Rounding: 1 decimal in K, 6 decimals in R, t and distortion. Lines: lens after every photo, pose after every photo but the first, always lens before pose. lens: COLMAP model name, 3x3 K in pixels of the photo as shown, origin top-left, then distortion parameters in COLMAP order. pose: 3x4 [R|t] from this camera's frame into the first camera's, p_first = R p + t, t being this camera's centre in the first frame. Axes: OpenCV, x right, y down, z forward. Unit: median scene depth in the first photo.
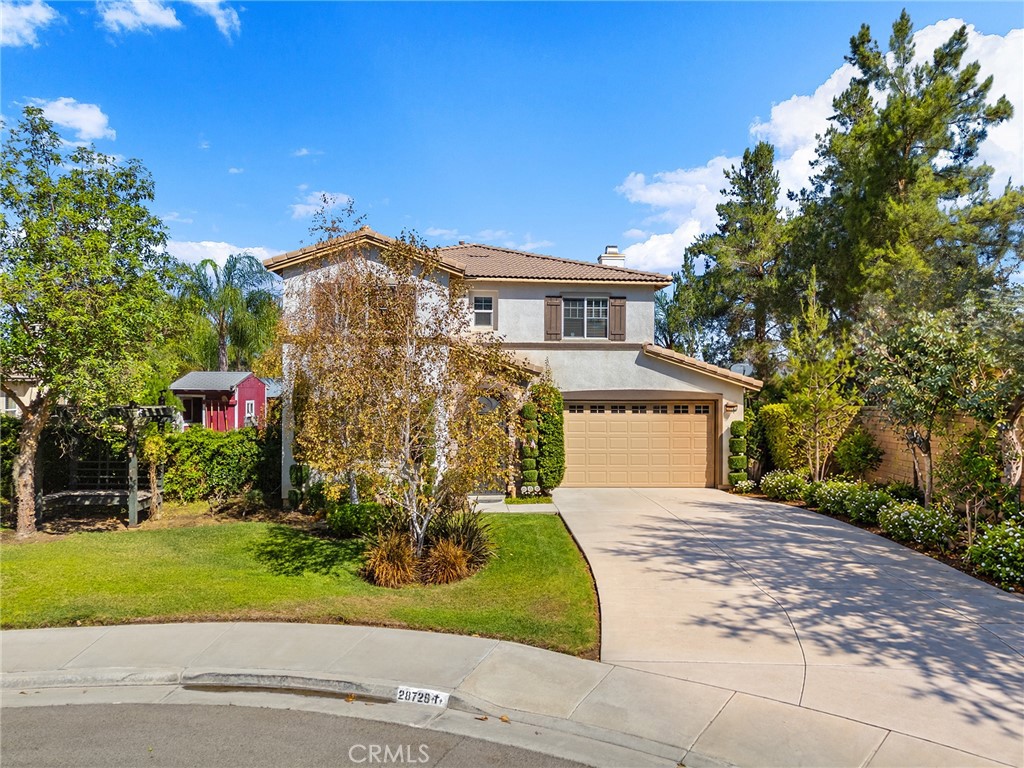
lens RADIAL K [[767.7, 0, 510.2], [0, 767.7, 383.9], [0, 0, 1]] dist [0.038935, -0.000934]
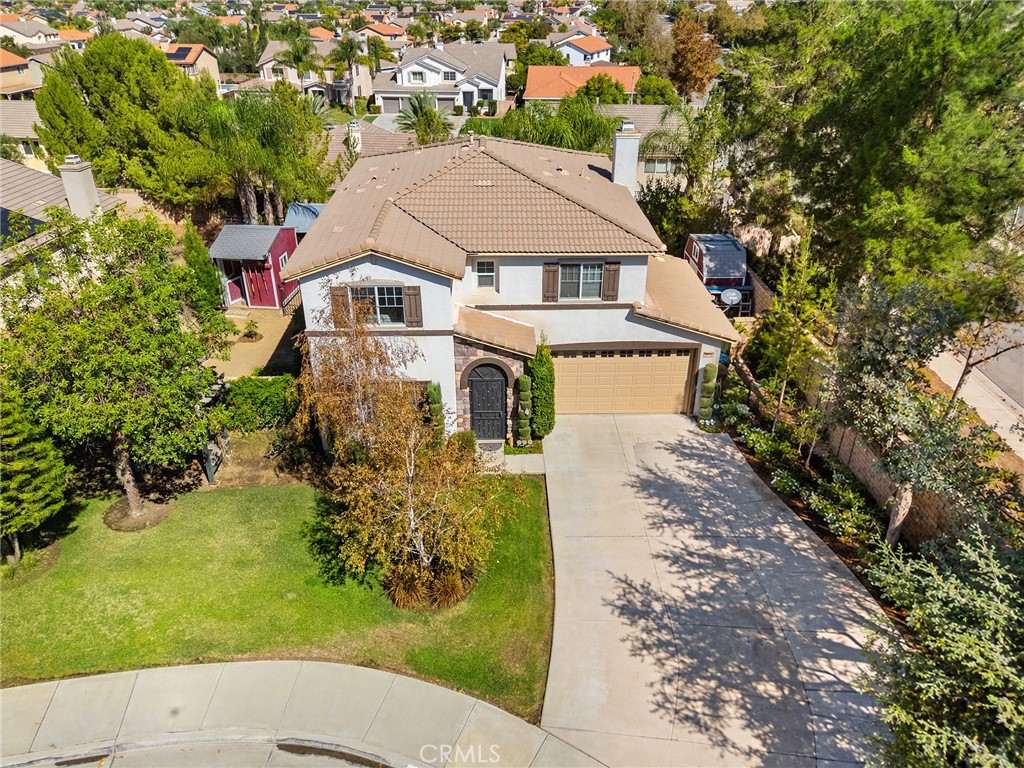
lens RADIAL K [[767.7, 0, 514.5], [0, 767.7, 380.4], [0, 0, 1]] dist [0.038935, -0.000934]
pose [[0.998454, 0.023502, -0.050363, 0.062791], [0.003491, 0.877880, 0.478868, -0.481513], [0.055467, -0.478303, 0.876441, -0.013625]]
